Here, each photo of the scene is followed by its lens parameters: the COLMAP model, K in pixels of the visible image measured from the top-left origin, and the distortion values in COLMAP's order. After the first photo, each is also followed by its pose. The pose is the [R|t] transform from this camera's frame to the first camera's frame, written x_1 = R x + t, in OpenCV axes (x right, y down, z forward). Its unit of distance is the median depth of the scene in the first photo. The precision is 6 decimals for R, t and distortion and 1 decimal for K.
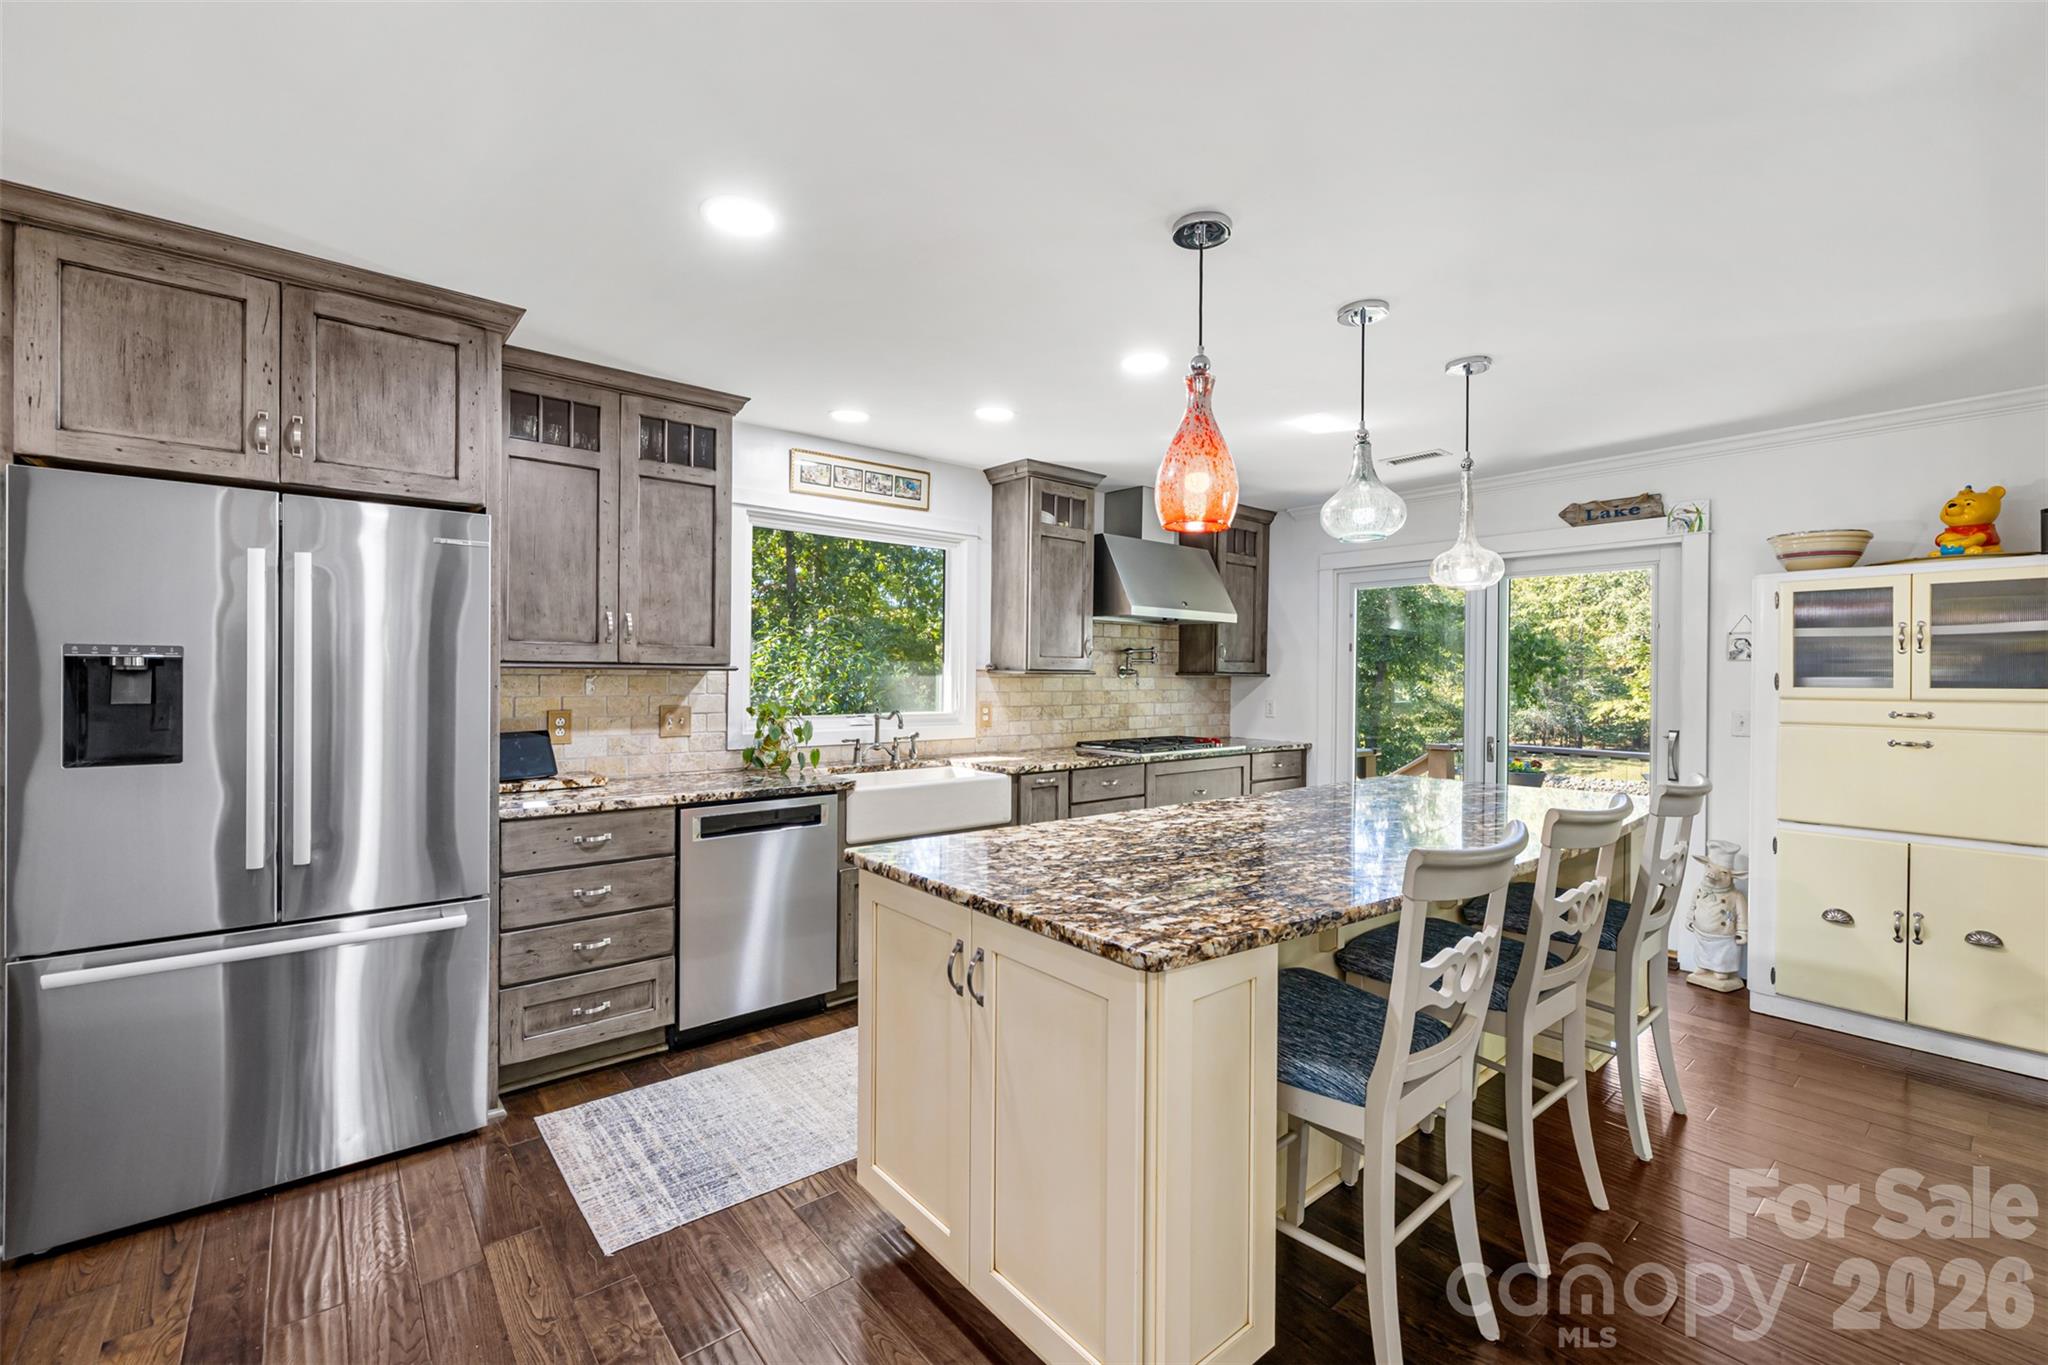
lens RADIAL K [[865.1, 0, 1039.8], [0, 865.1, 675.2], [0, 0, 1]] dist [-0.002130, -0.000588]
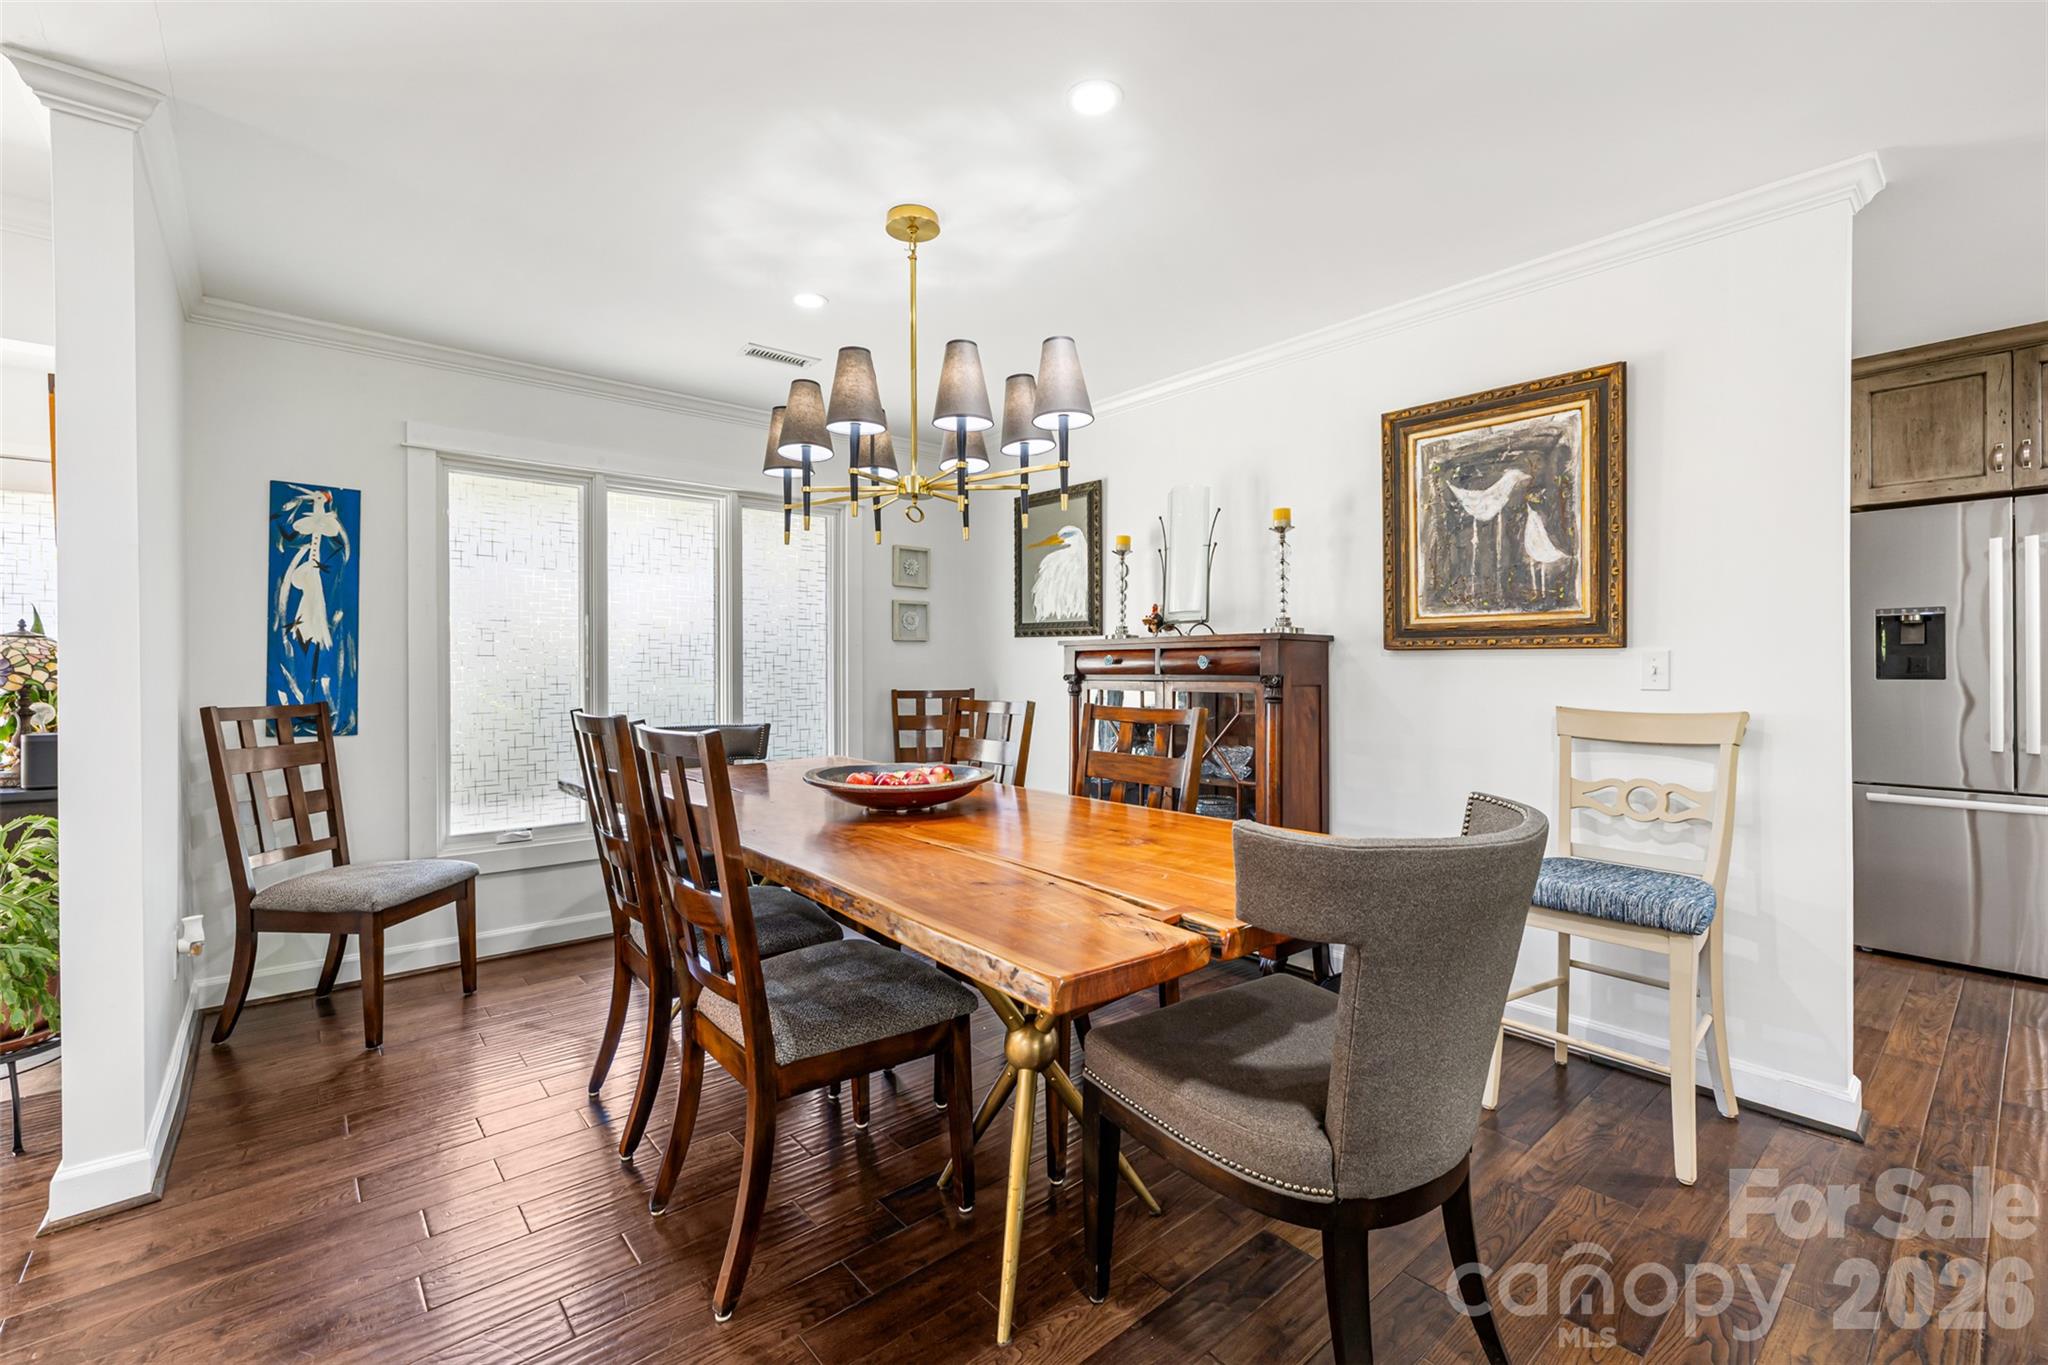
lens RADIAL K [[865.1, 0, 1031.5], [0, 865.1, 672.5], [0, 0, 1]] dist [-0.002130, -0.000588]
pose [[0.003948, -0.004396, -0.999983, 0.561757], [0.003351, 0.999985, -0.004383, 0.084741], [0.999987, -0.003333, 0.003962, -0.658950]]
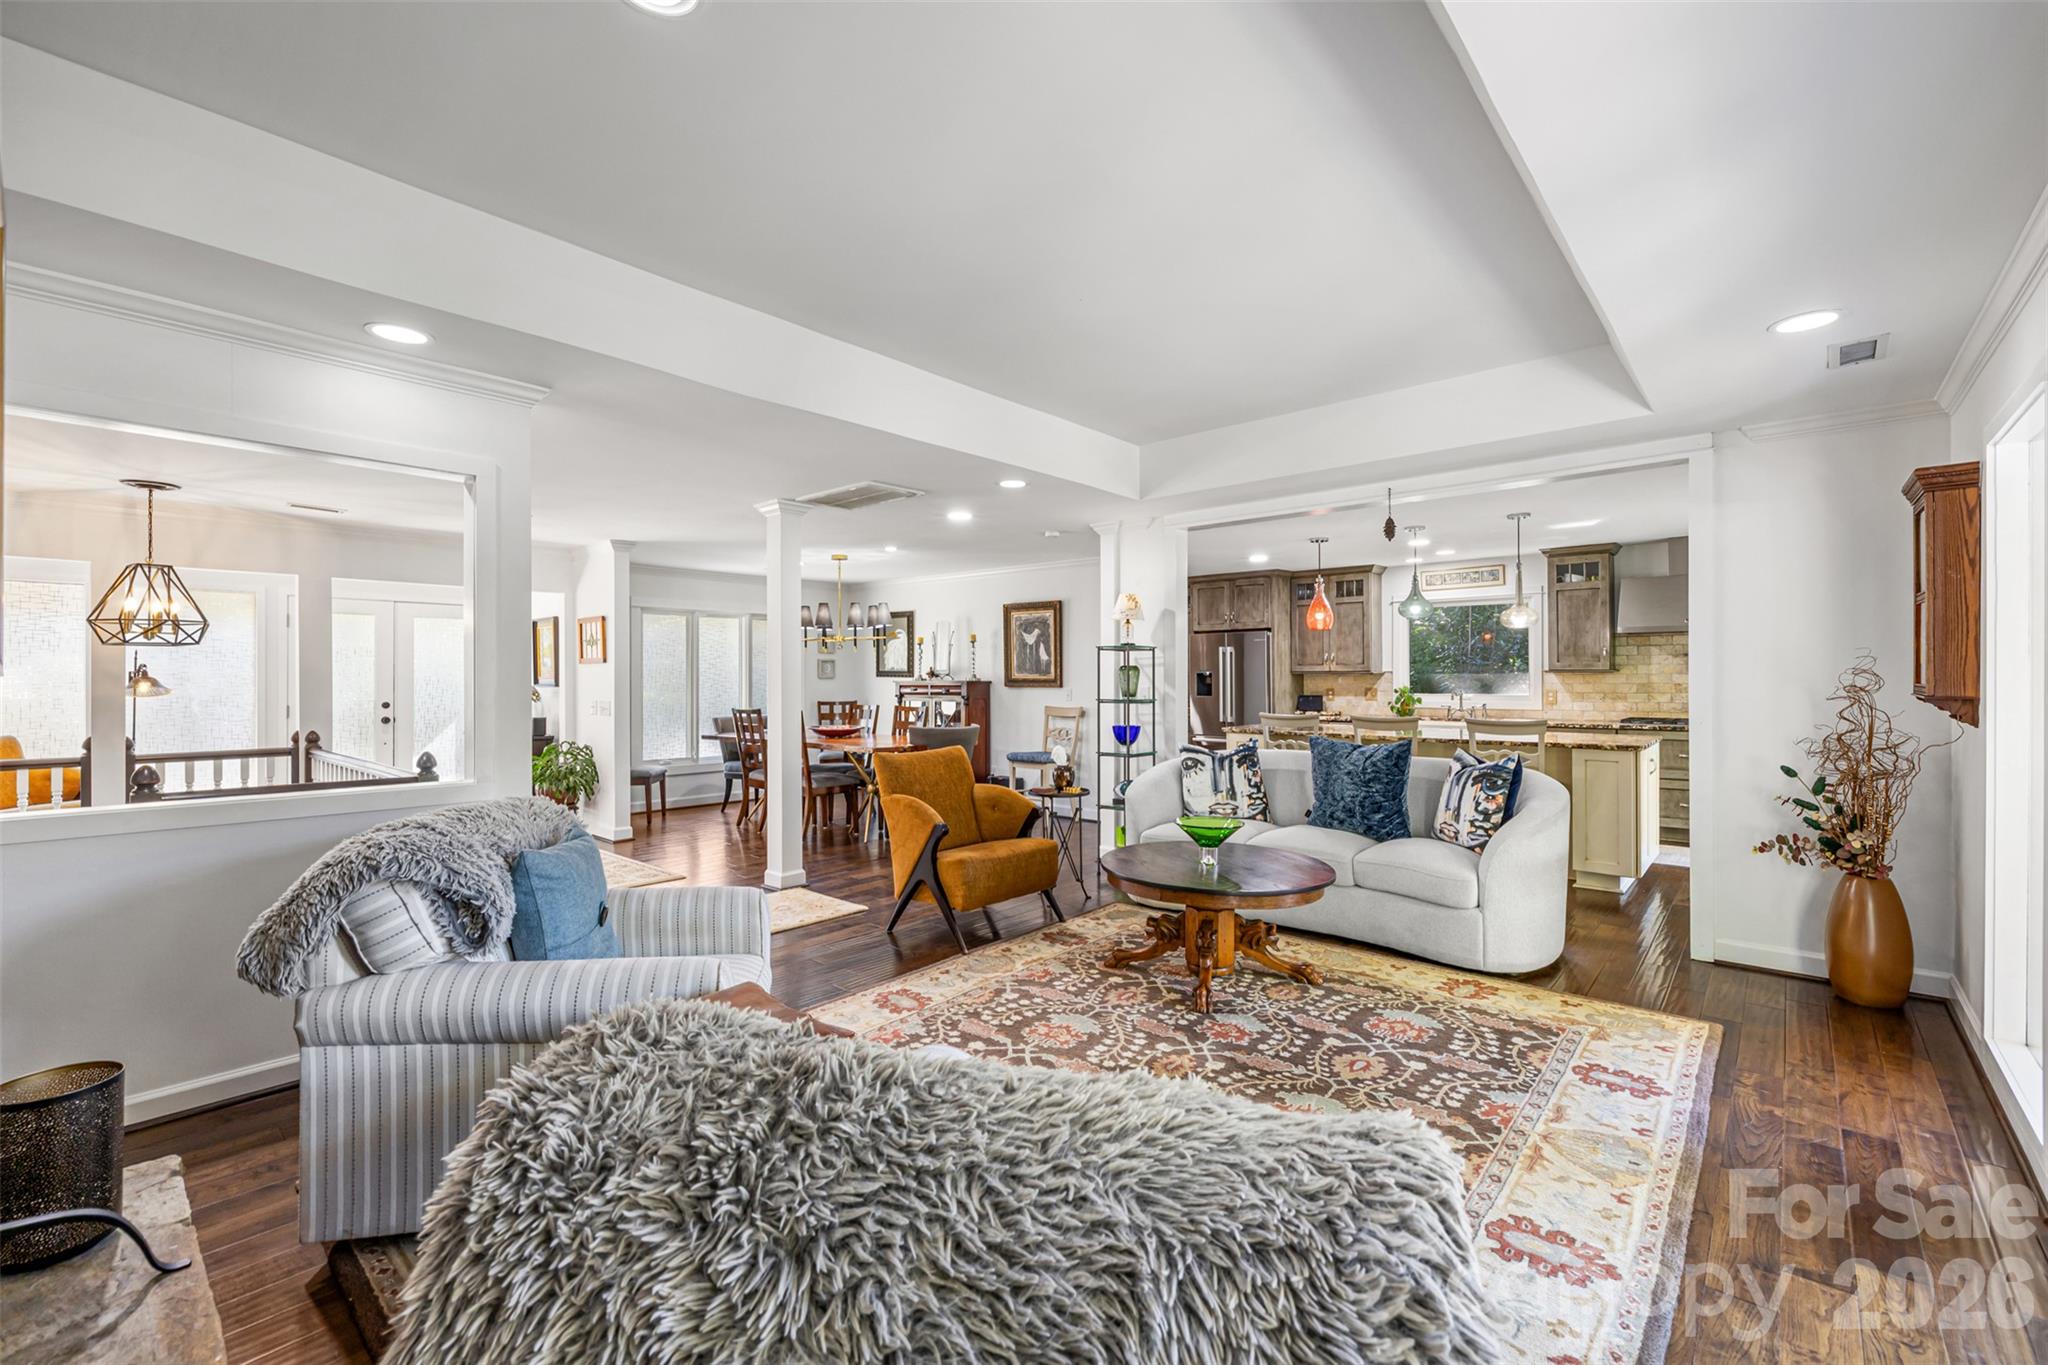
lens RADIAL K [[865.1, 0, 1035.2], [0, 865.1, 681.9], [0, 0, 1]] dist [-0.002130, -0.000588]
pose [[0.145704, -0.004034, -0.989320, 3.112718], [0.004902, 0.999982, -0.003355, 0.035956], [0.989316, -0.004361, 0.145721, -0.524359]]
